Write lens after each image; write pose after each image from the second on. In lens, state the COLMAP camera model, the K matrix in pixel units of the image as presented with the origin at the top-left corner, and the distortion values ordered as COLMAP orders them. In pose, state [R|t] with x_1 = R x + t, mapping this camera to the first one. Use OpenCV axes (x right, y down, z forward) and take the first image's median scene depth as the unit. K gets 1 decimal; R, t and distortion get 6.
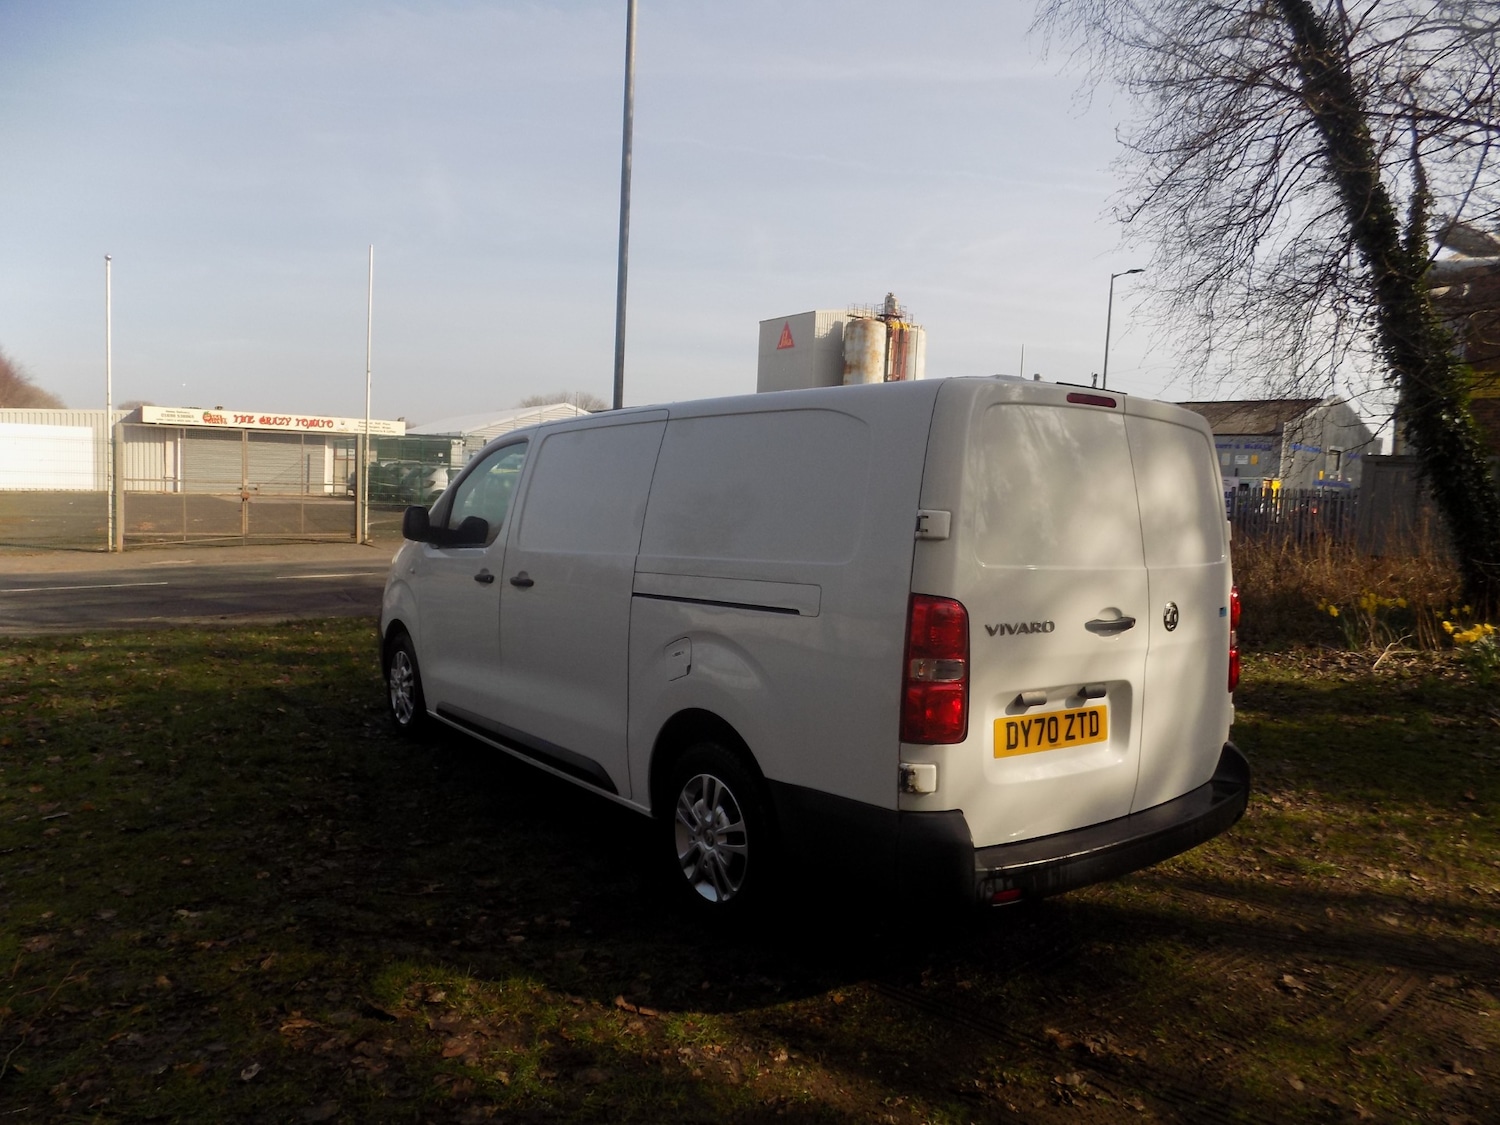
lens RADIAL K [[1030.3, 0, 756.2], [0, 1030.3, 564.0], [0, 0, 1]] dist [-0.075689, 0.082254]
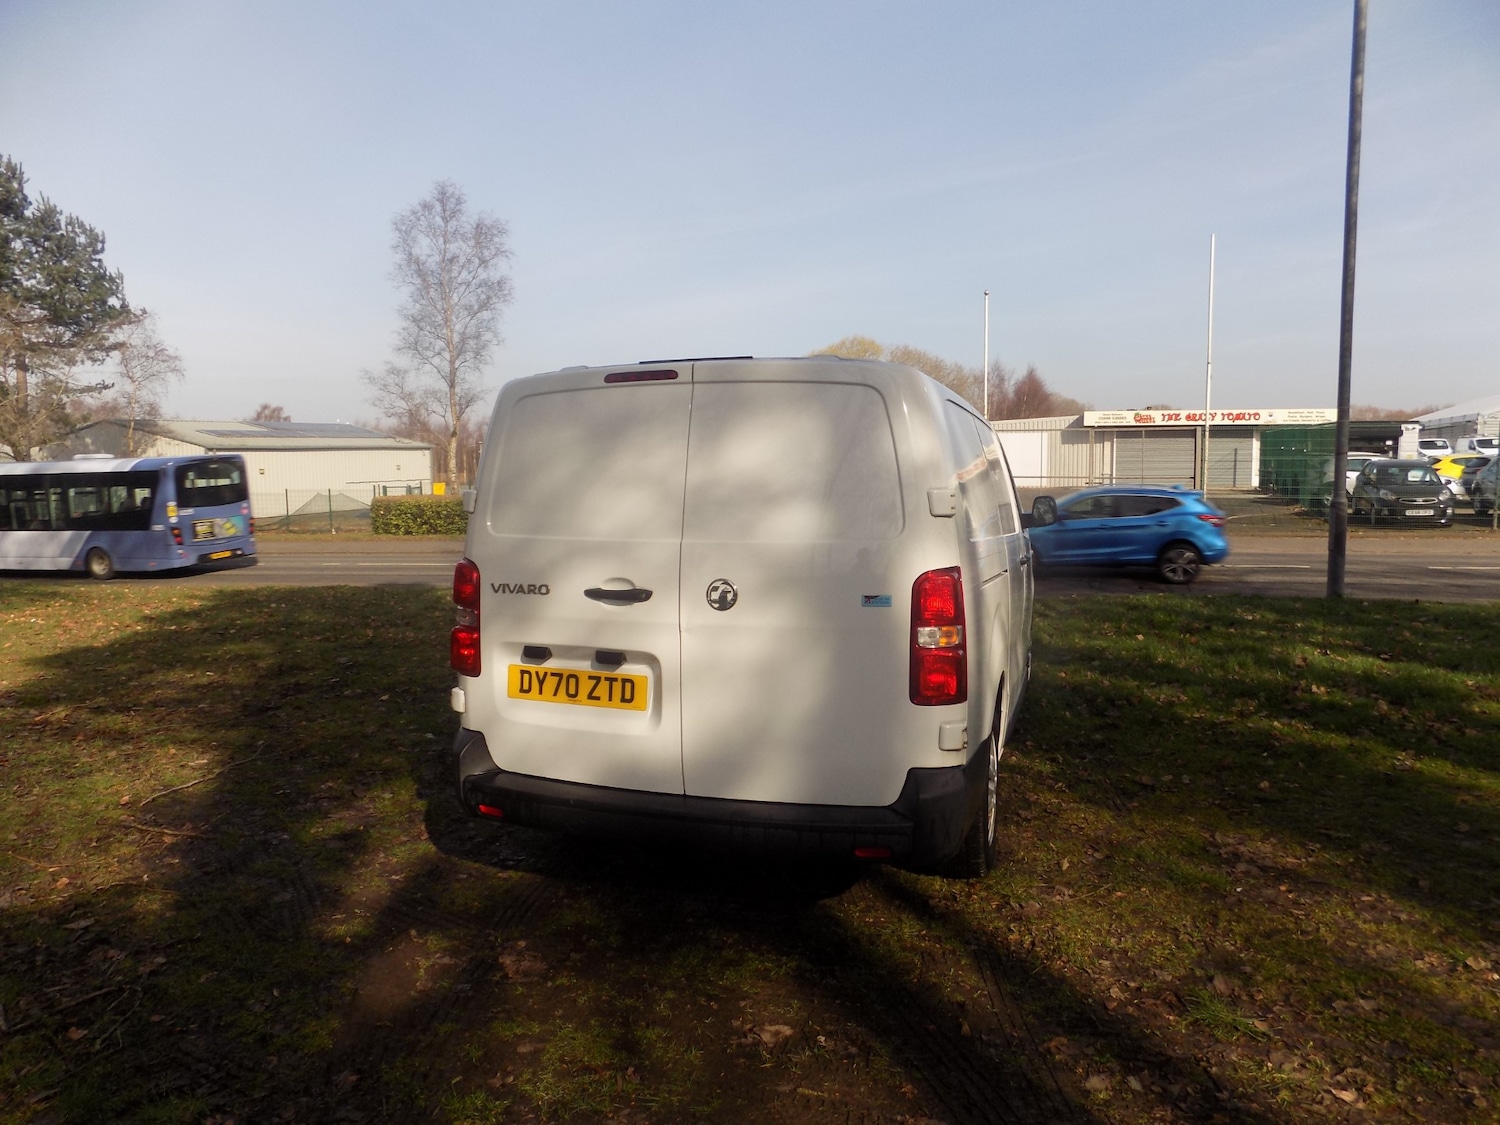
lens RADIAL K [[1030.3, 0, 756.2], [0, 1030.3, 564.0], [0, 0, 1]] dist [-0.075689, 0.082254]
pose [[0.580578, 0.041609, -0.813141, 1.108119], [-0.038168, 0.998986, 0.023867, -0.002295], [0.813310, 0.017179, 0.581577, 0.442537]]
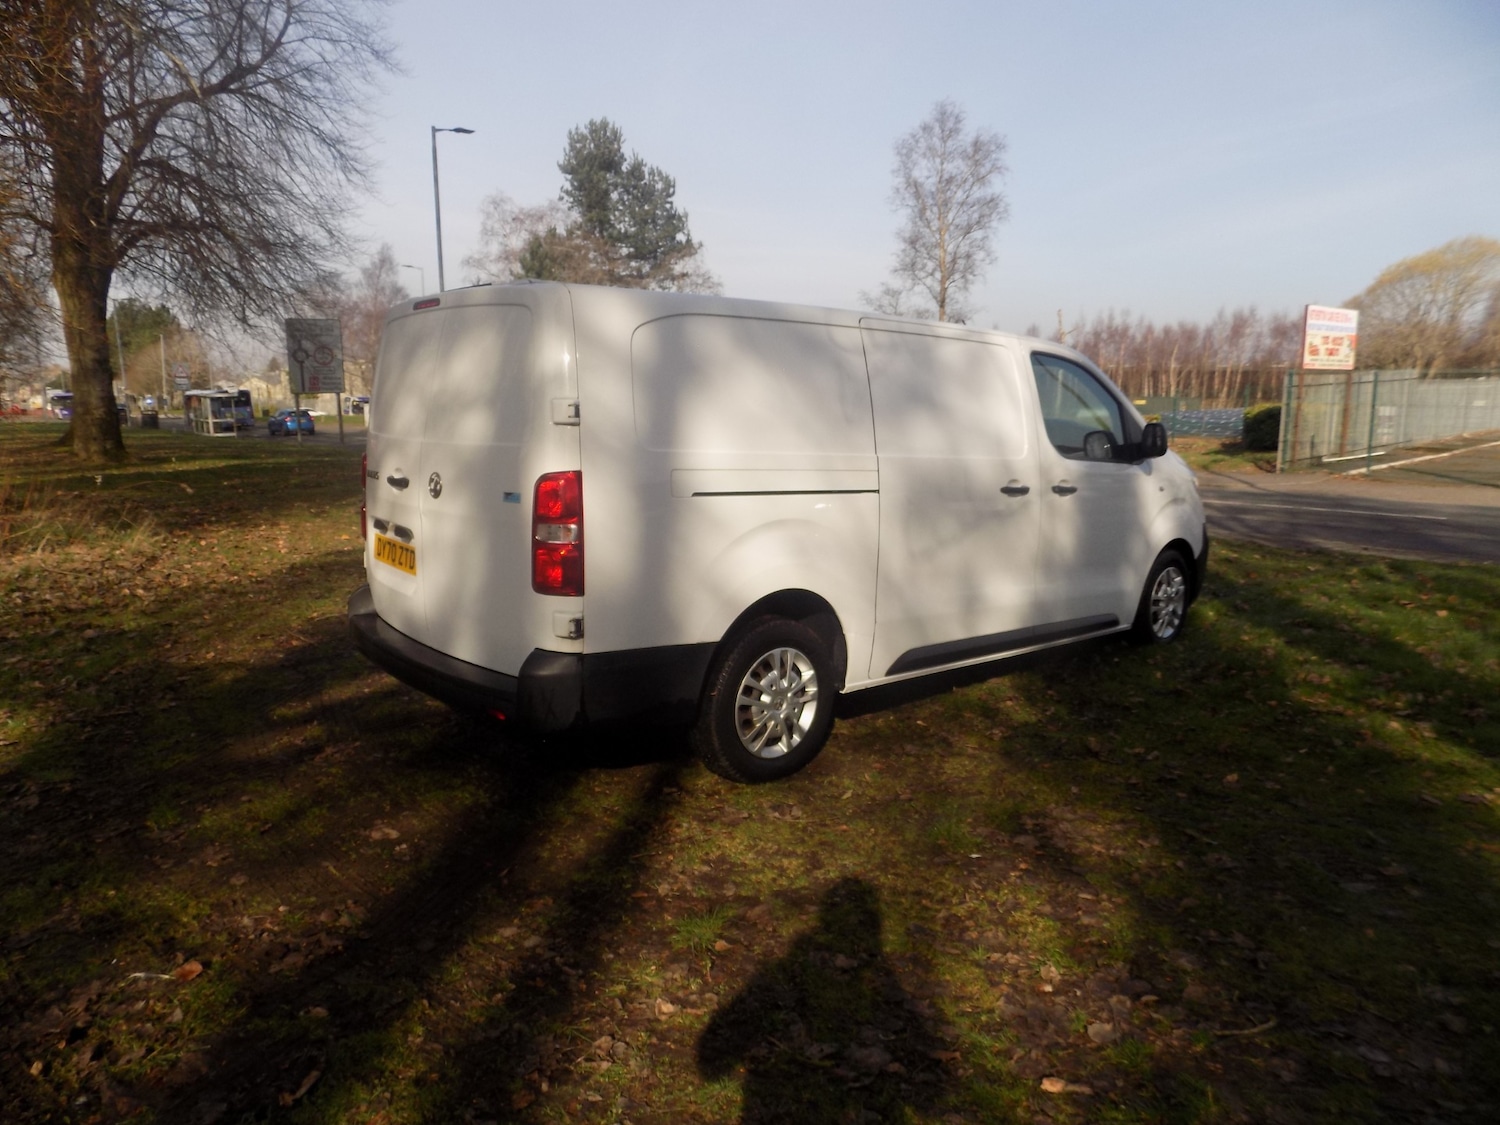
lens RADIAL K [[1028.3, 0, 750.5], [0, 1028.3, 564.7], [0, 0, 1]] dist [-0.077153, 0.081908]
pose [[0.086002, 0.141171, -0.986243, 1.458534], [-0.086133, 0.987257, 0.133805, -0.042251], [0.992565, 0.073441, 0.097065, 1.157401]]
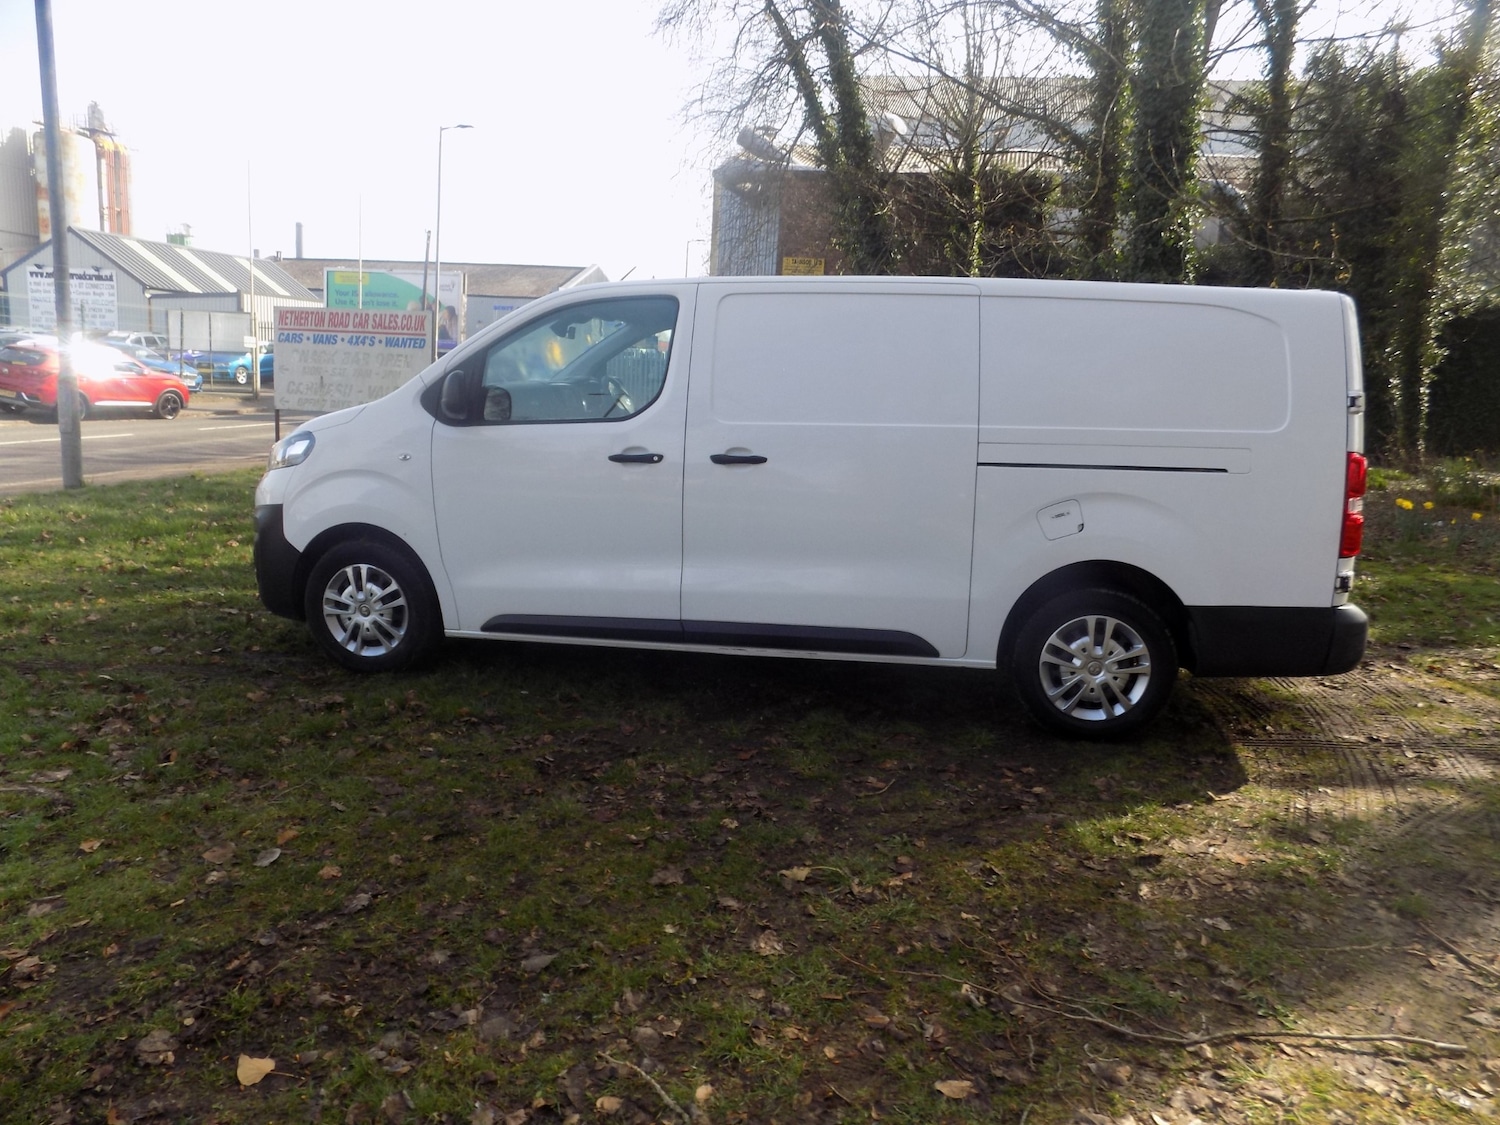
lens RADIAL K [[1029.1, 0, 738.9], [0, 1029.1, 560.5], [0, 0, 1]] dist [-0.075460, 0.082612]
pose [[0.751083, -0.117545, 0.649659, -1.098888], [0.030376, 0.989133, 0.143849, -0.036000], [-0.659509, -0.088309, 0.746492, 0.406528]]
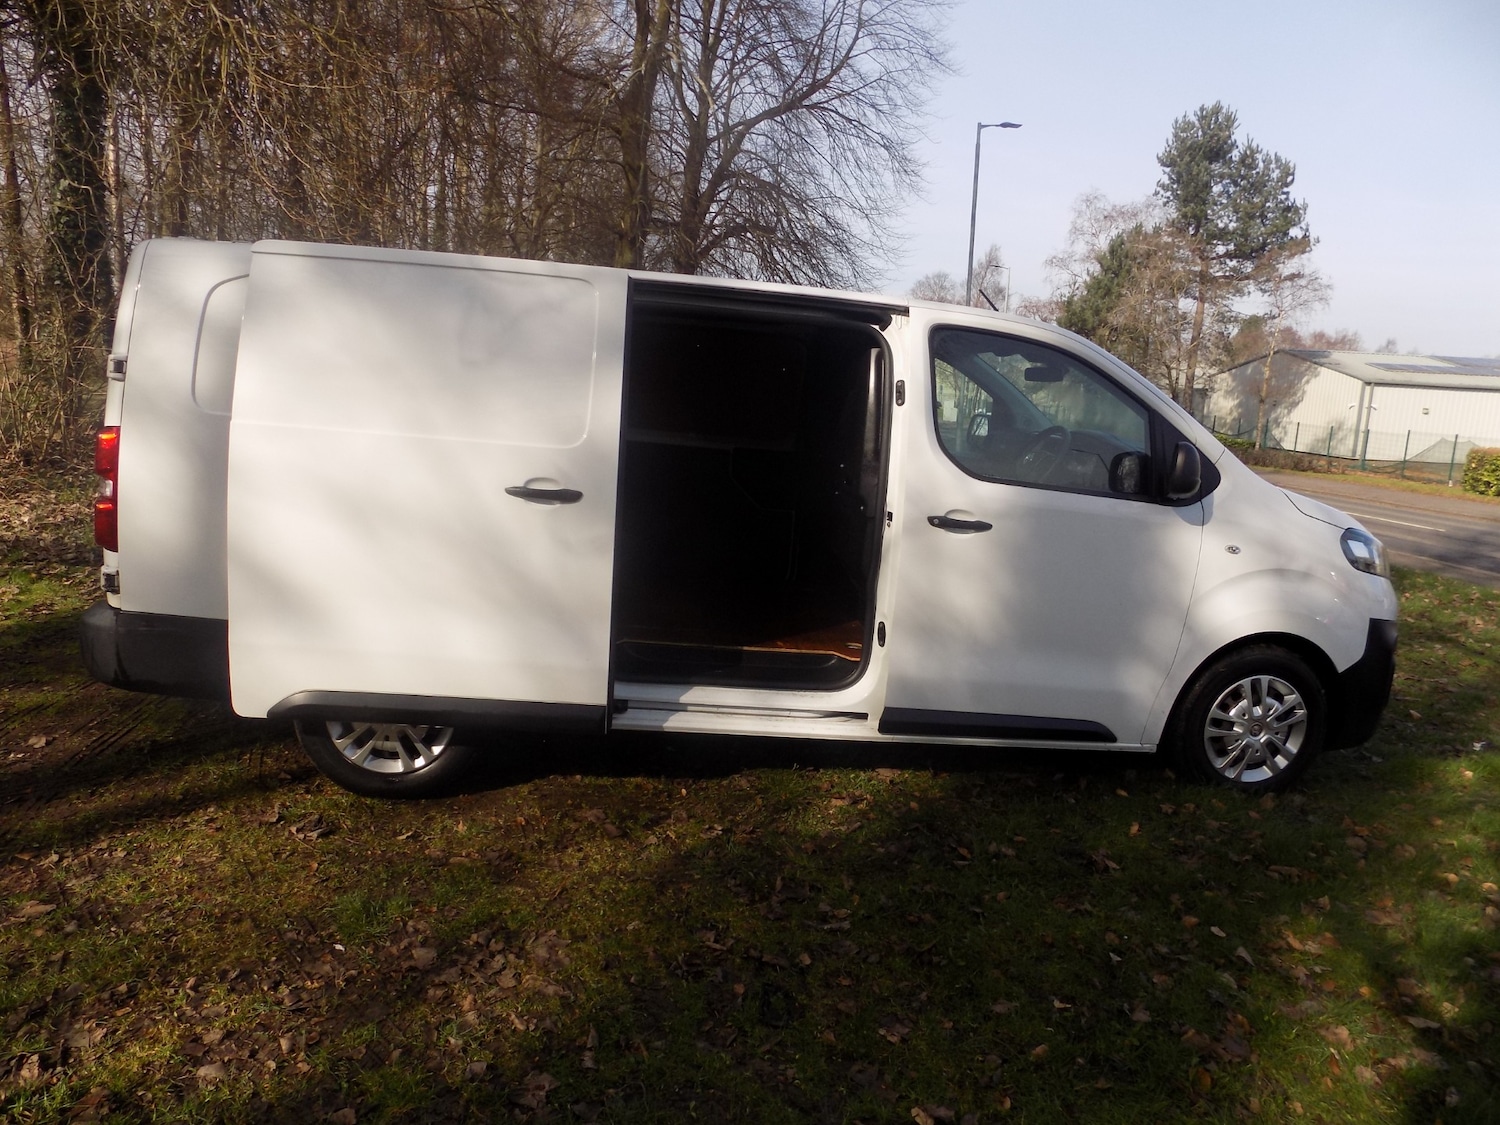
lens RADIAL K [[1028.3, 0, 750.5], [0, 1028.3, 564.7], [0, 0, 1]] dist [-0.077153, 0.081908]
pose [[-0.482940, 0.106441, -0.869160, 1.032843], [-0.142346, 0.969839, 0.197864, -0.127085], [0.864006, 0.219278, -0.453223, 2.032580]]
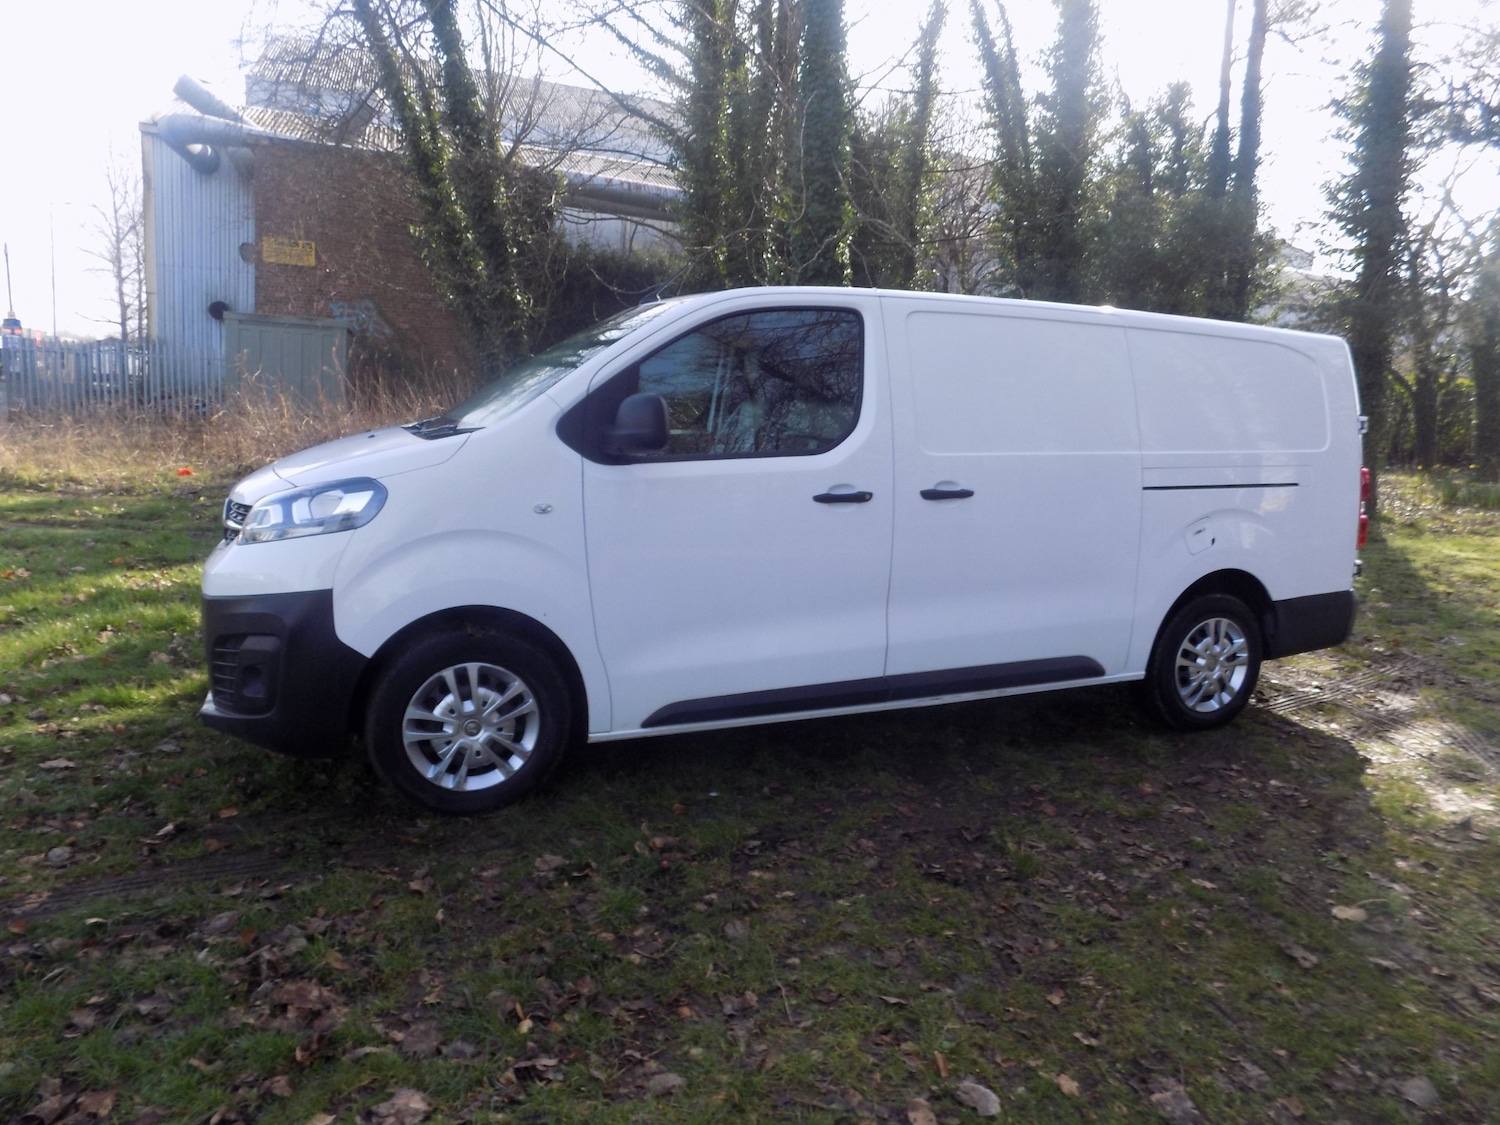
lens RADIAL K [[1030.3, 0, 756.2], [0, 1030.3, 564.0], [0, 0, 1]] dist [-0.075689, 0.082254]
pose [[0.261079, -0.170208, 0.950193, -1.414991], [0.026664, 0.985228, 0.169158, -0.096872], [-0.964949, -0.018828, 0.261760, 1.225930]]
